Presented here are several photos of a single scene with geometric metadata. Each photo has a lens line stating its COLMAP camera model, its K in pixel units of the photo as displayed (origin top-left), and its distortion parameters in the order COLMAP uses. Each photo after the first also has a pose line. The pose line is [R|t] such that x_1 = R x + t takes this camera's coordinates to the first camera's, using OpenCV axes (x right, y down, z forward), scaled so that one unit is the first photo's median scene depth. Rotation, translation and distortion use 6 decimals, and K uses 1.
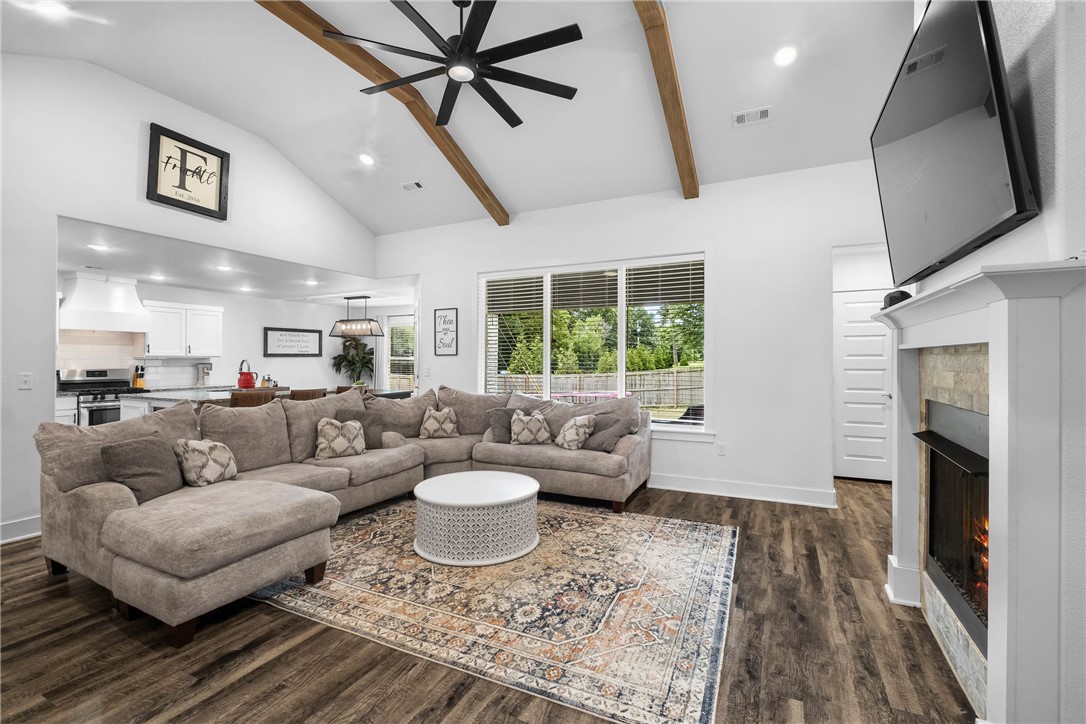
lens RADIAL K [[473.8, 0, 544.2], [0, 473.8, 358.6], [0, 0, 1]] dist [0.004400, -0.003942]
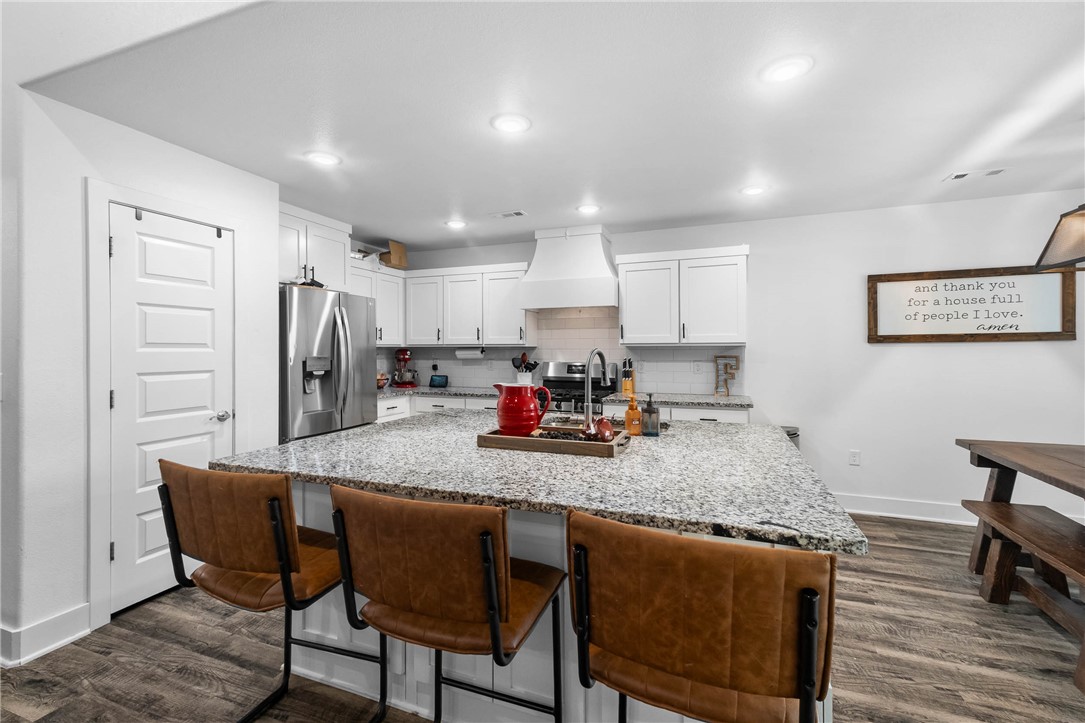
lens RADIAL K [[473.3, 0, 535.6], [0, 473.3, 350.5], [0, 0, 1]] dist [0.004400, -0.003942]
pose [[0.072972, 0.001947, -0.997332, -0.380603], [0.004517, 0.999987, 0.002283, 0.002524], [0.997324, -0.004672, 0.072962, 1.451793]]
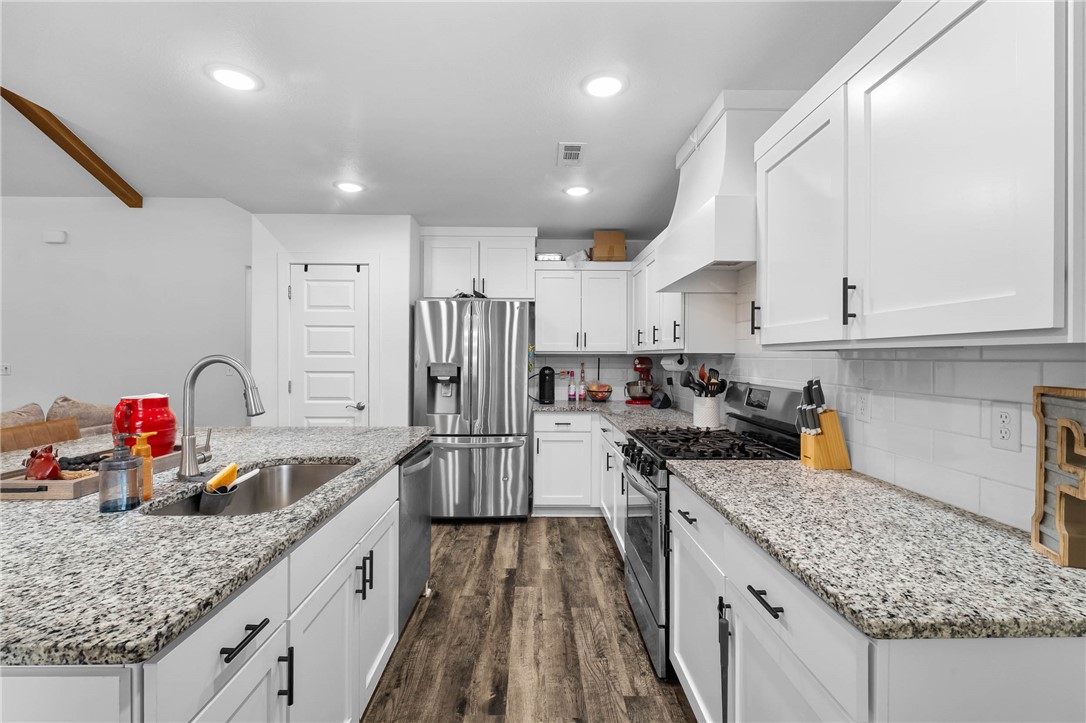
lens RADIAL K [[473.8, 0, 538.9], [0, 473.8, 356.2], [0, 0, 1]] dist [0.004400, -0.003942]
pose [[-0.898702, -0.005270, -0.438529, -1.050268], [-0.004426, 0.999986, -0.002946, 0.002434], [0.438538, -0.000707, -0.898712, 2.054657]]
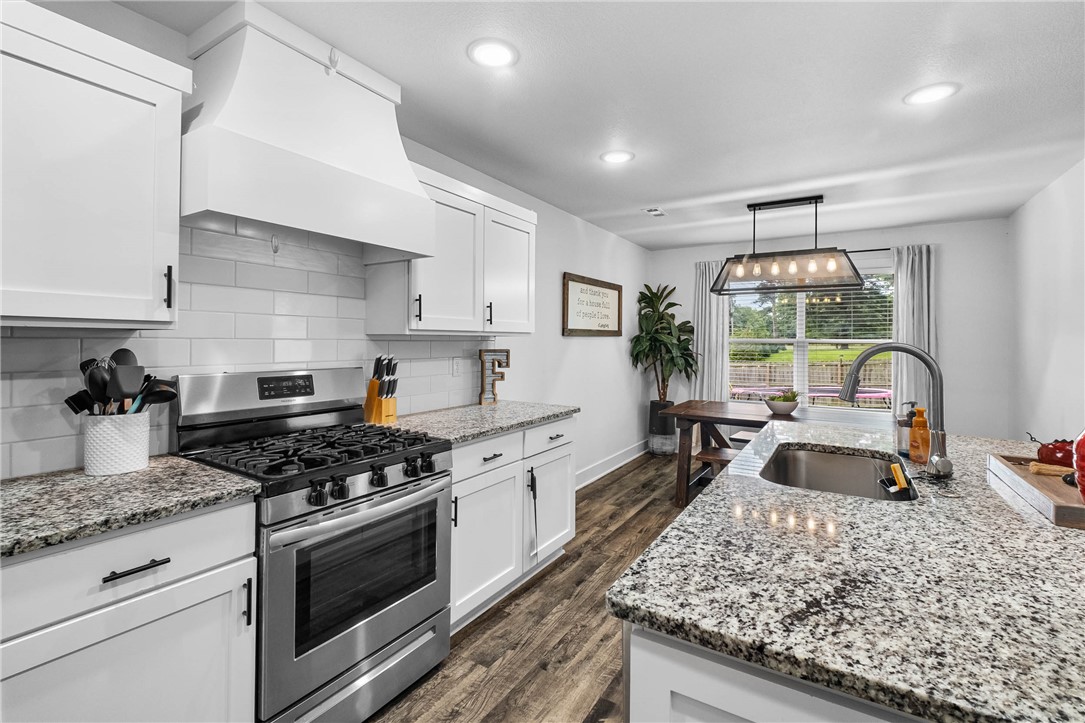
lens RADIAL K [[473.3, 0, 557.2], [0, 473.3, 343.4], [0, 0, 1]] dist [0.004400, -0.003942]
pose [[0.995397, 0.009242, -0.095391, -1.219003], [-0.008505, 0.999931, 0.008128, 0.000489], [0.095460, -0.007280, 0.995407, 1.169820]]
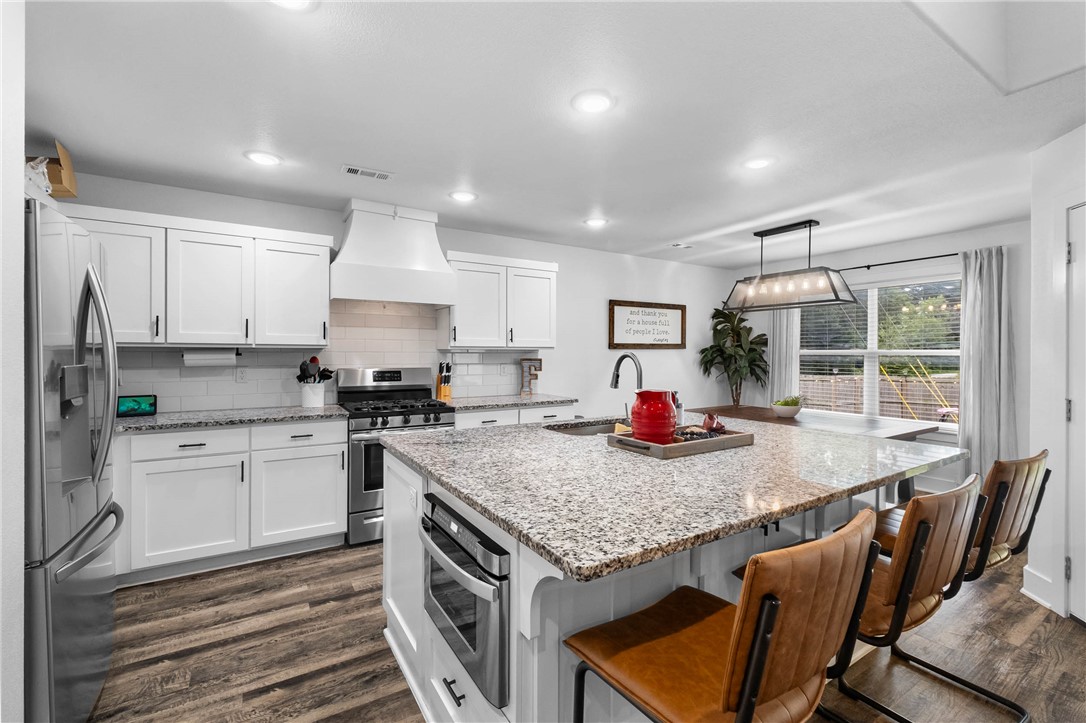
lens RADIAL K [[473.8, 0, 555.7], [0, 473.8, 357.2], [0, 0, 1]] dist [0.004400, -0.003942]
pose [[0.854894, 0.009048, -0.518723, -0.735698], [-0.002955, 0.999917, 0.012571, -0.000313], [0.518794, -0.009214, 0.854850, 0.977153]]
